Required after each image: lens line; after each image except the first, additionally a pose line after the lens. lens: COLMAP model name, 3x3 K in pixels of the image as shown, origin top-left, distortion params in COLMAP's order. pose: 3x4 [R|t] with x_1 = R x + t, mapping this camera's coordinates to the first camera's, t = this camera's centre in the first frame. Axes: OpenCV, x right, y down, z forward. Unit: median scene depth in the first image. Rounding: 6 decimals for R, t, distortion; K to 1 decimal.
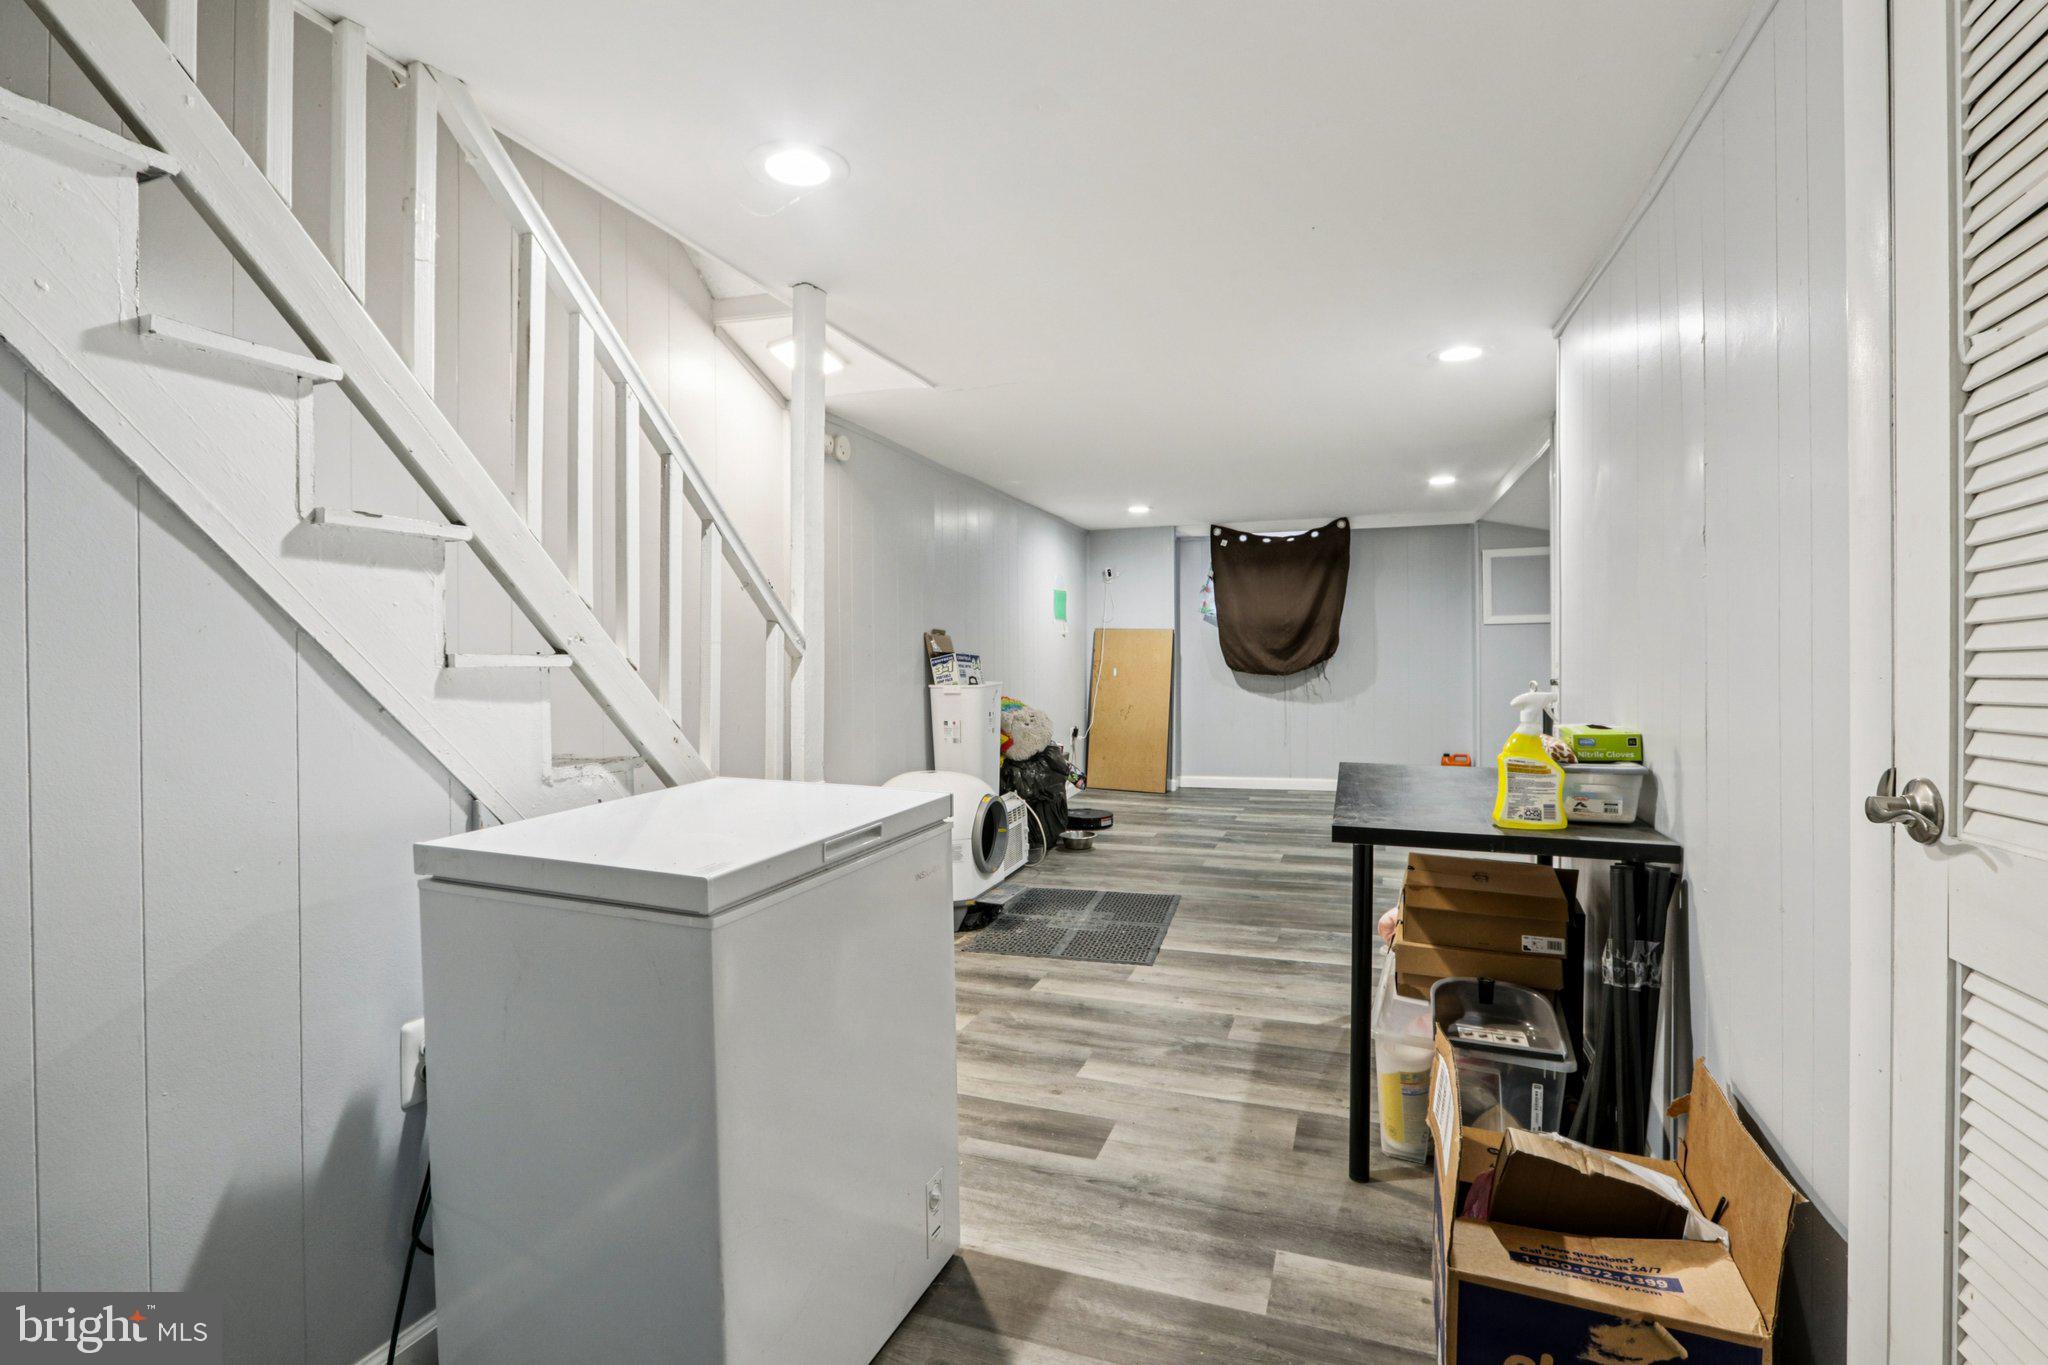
lens RADIAL K [[967.6, 0, 1008.9], [0, 967.6, 668.9], [0, 0, 1]] dist [-0.002829, 0.000018]
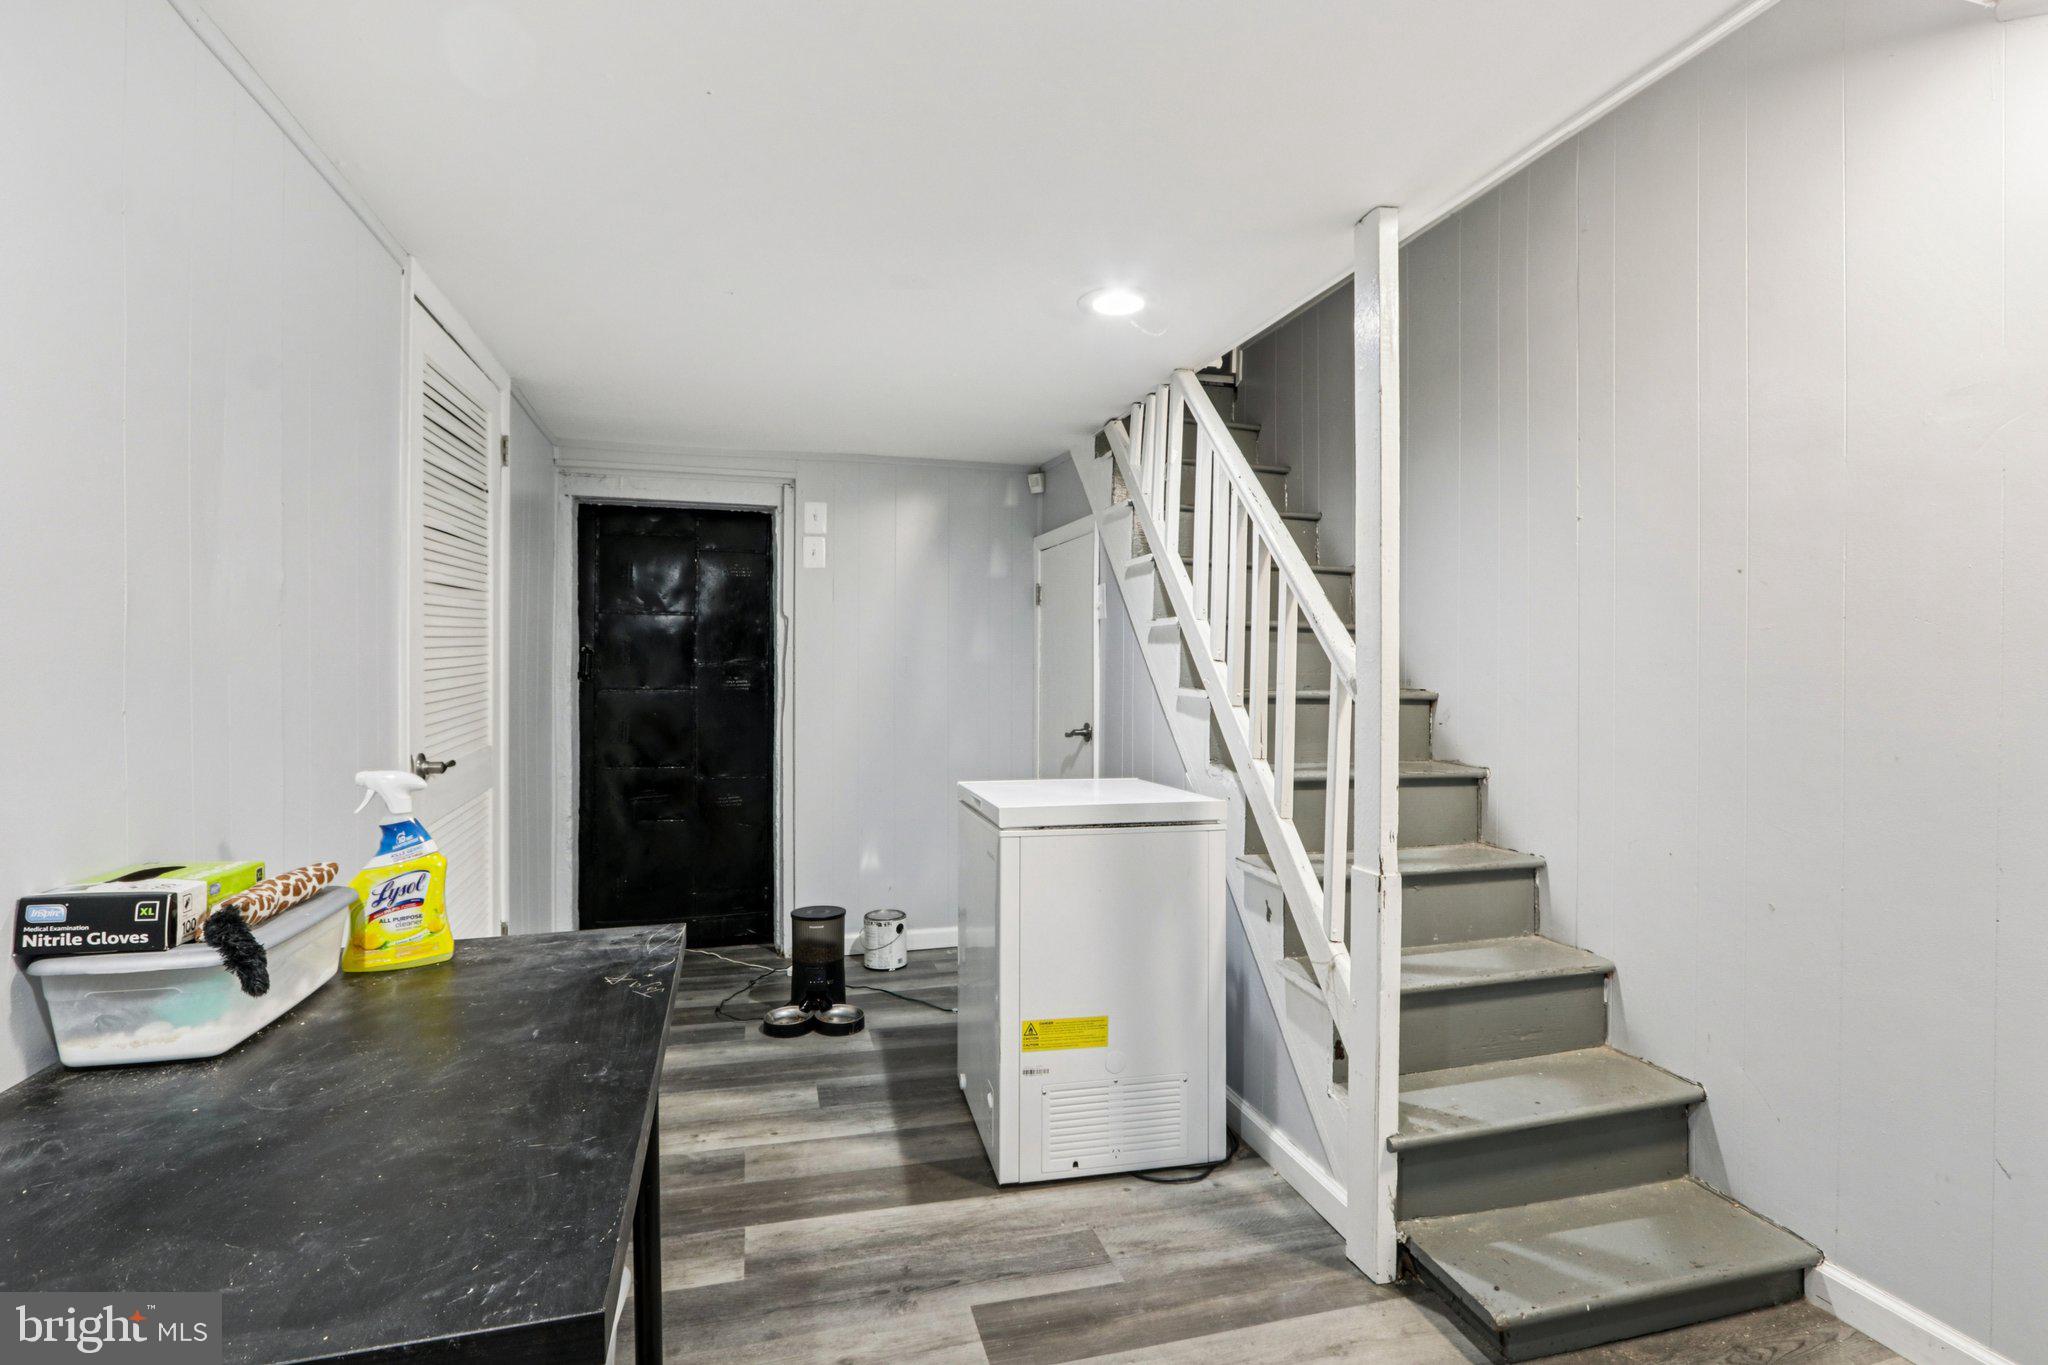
lens RADIAL K [[967.6, 0, 1014.3], [0, 967.6, 674.3], [0, 0, 1]] dist [-0.002829, 0.000018]
pose [[-0.810253, 0.007414, -0.586034, 0.181104], [-0.008056, 0.999685, 0.023787, -0.019825], [0.586025, 0.023994, -0.809937, 0.560331]]
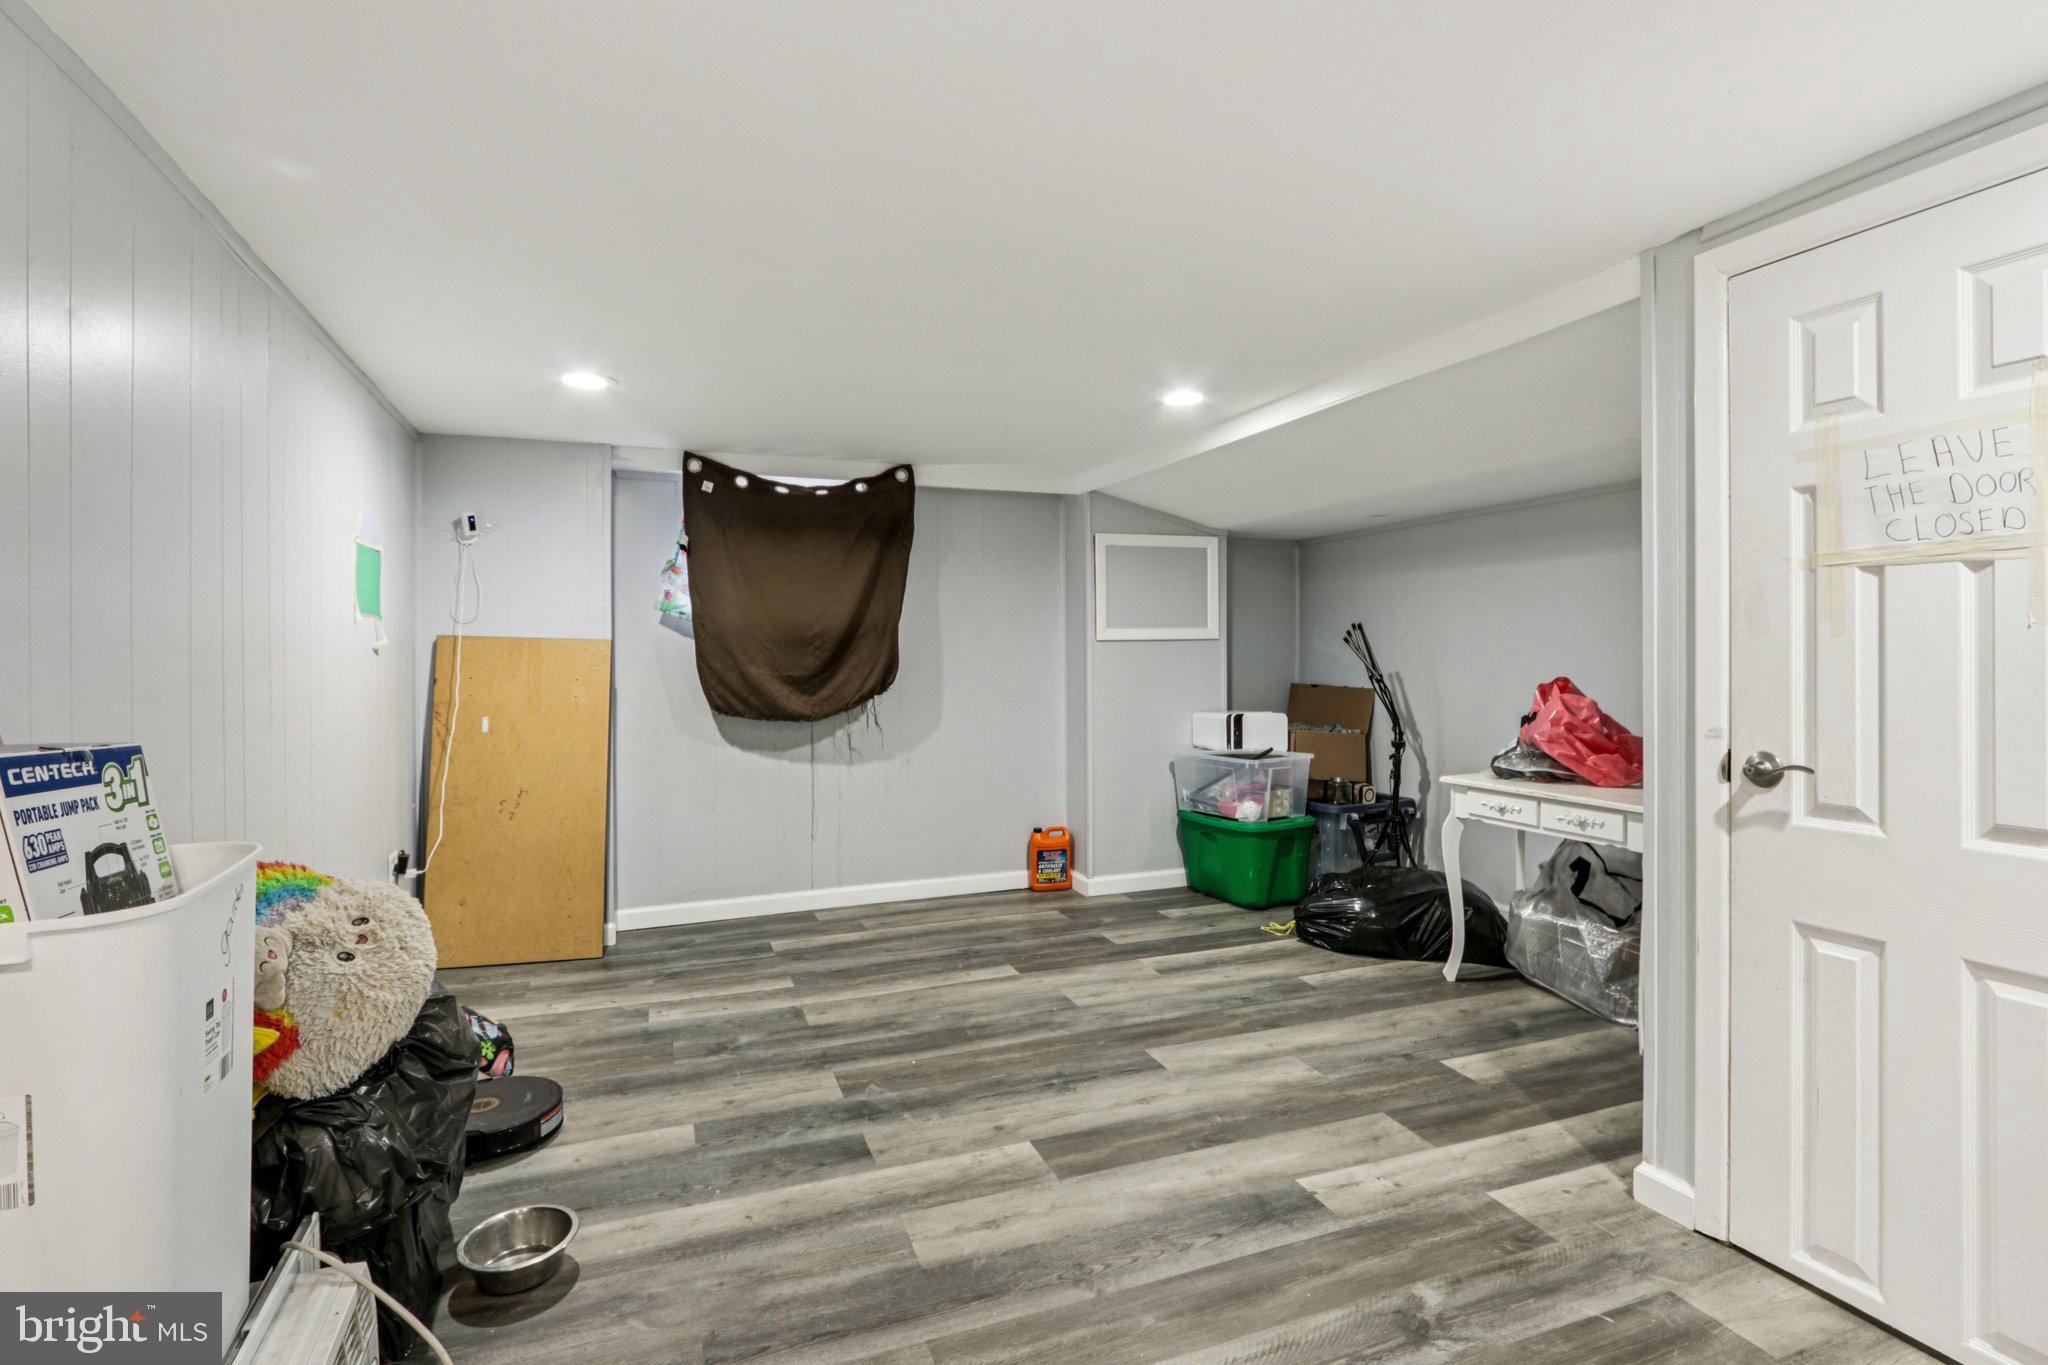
lens RADIAL K [[967.6, 0, 991.6], [0, 967.6, 668.0], [0, 0, 1]] dist [-0.002829, 0.000018]
pose [[0.755510, -0.004660, 0.655121, -0.021851], [0.010761, 0.999928, -0.005298, -0.023374], [-0.655049, 0.011053, 0.755505, 0.527801]]
